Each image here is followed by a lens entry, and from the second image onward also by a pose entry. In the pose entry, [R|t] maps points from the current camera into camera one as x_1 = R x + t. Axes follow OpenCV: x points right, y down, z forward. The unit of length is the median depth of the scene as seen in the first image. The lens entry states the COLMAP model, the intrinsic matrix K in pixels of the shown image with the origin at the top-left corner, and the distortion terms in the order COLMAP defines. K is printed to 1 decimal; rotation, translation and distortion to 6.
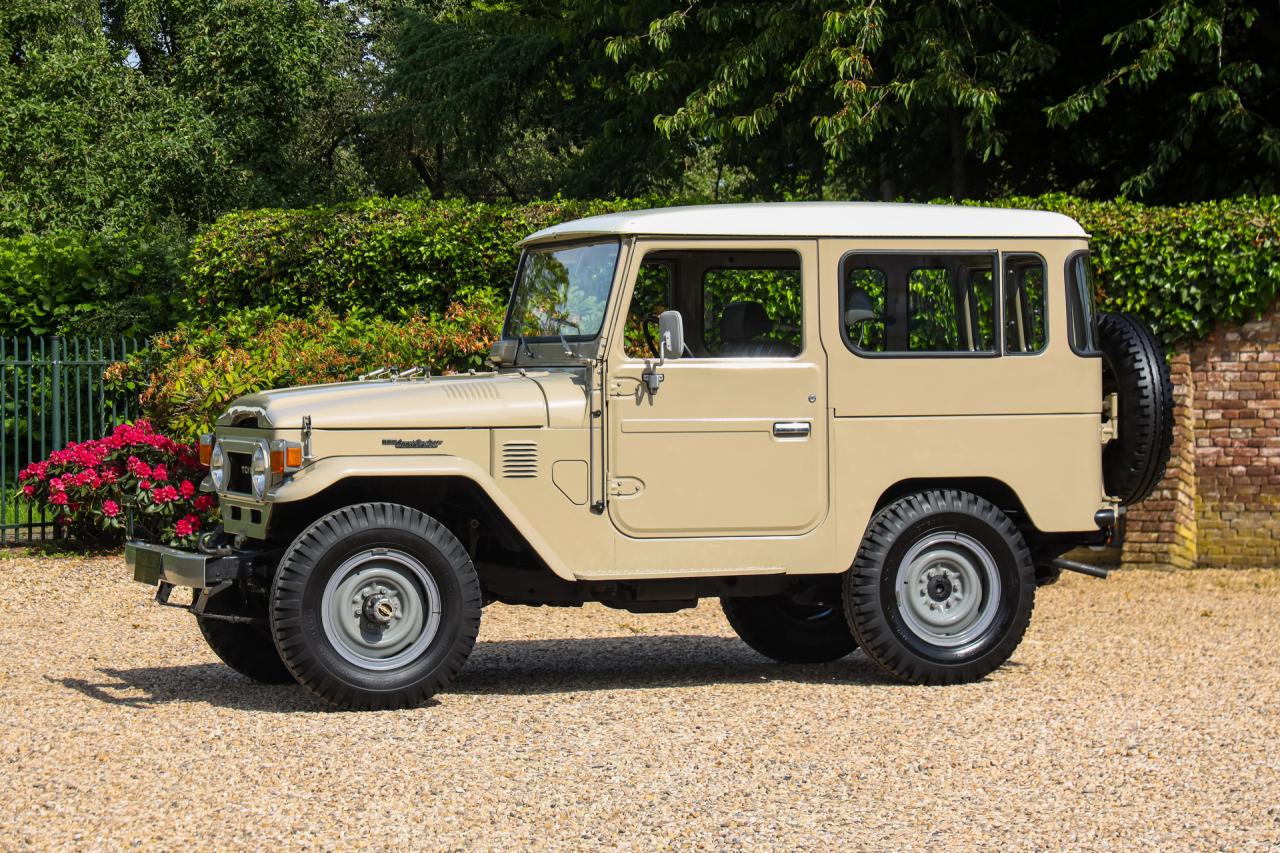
lens RADIAL K [[3254.6, 0, 674.0], [0, 3254.6, 427.9], [0, 0, 1]] dist [0.216760, 0.115250]
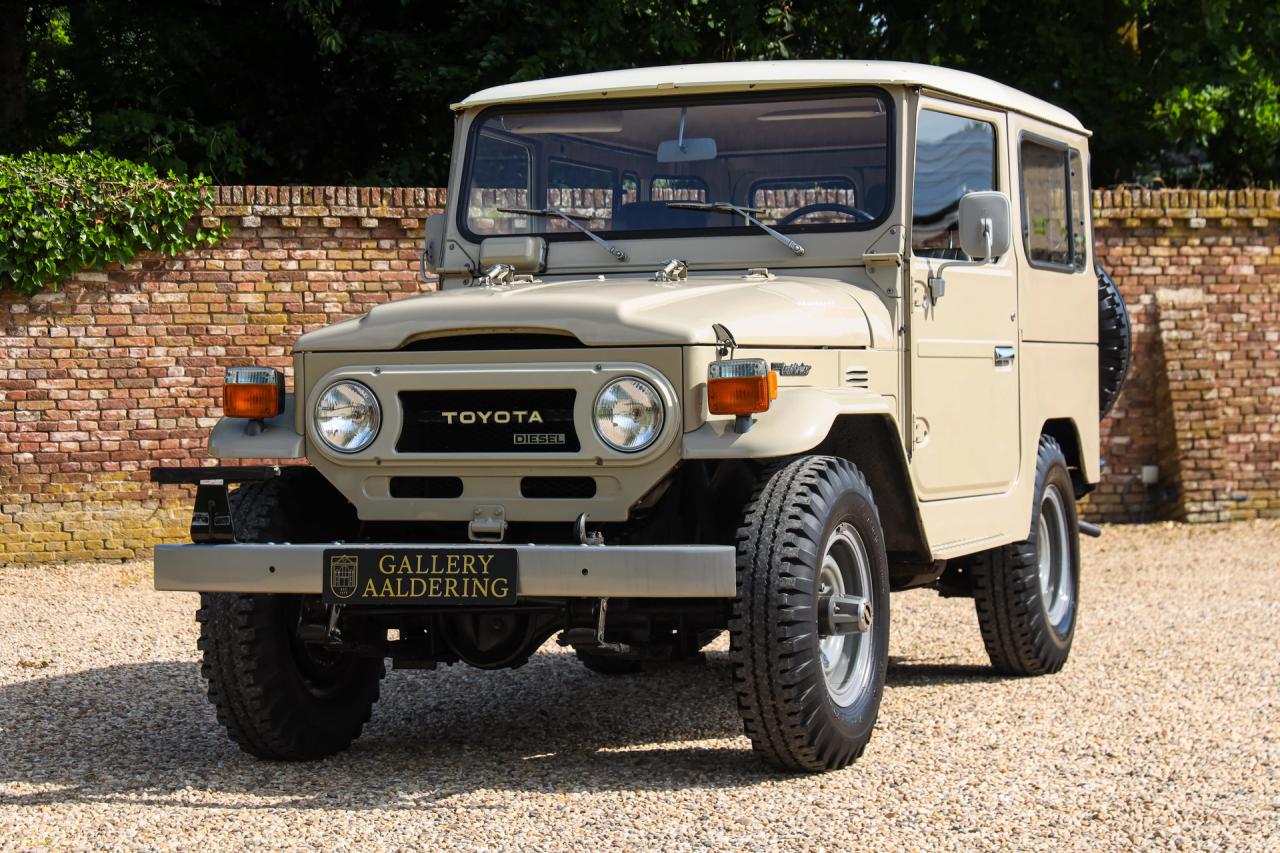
lens RADIAL K [[2811.9, 0, 665.4], [0, 2811.9, 424.8], [0, 0, 1]] dist [0.160038, 0.126835]
pose [[0.644087, -0.009875, 0.764889, -0.313274], [0.019933, 0.999794, -0.003876, 0.010546], [-0.764693, 0.017743, 0.644151, 0.369586]]
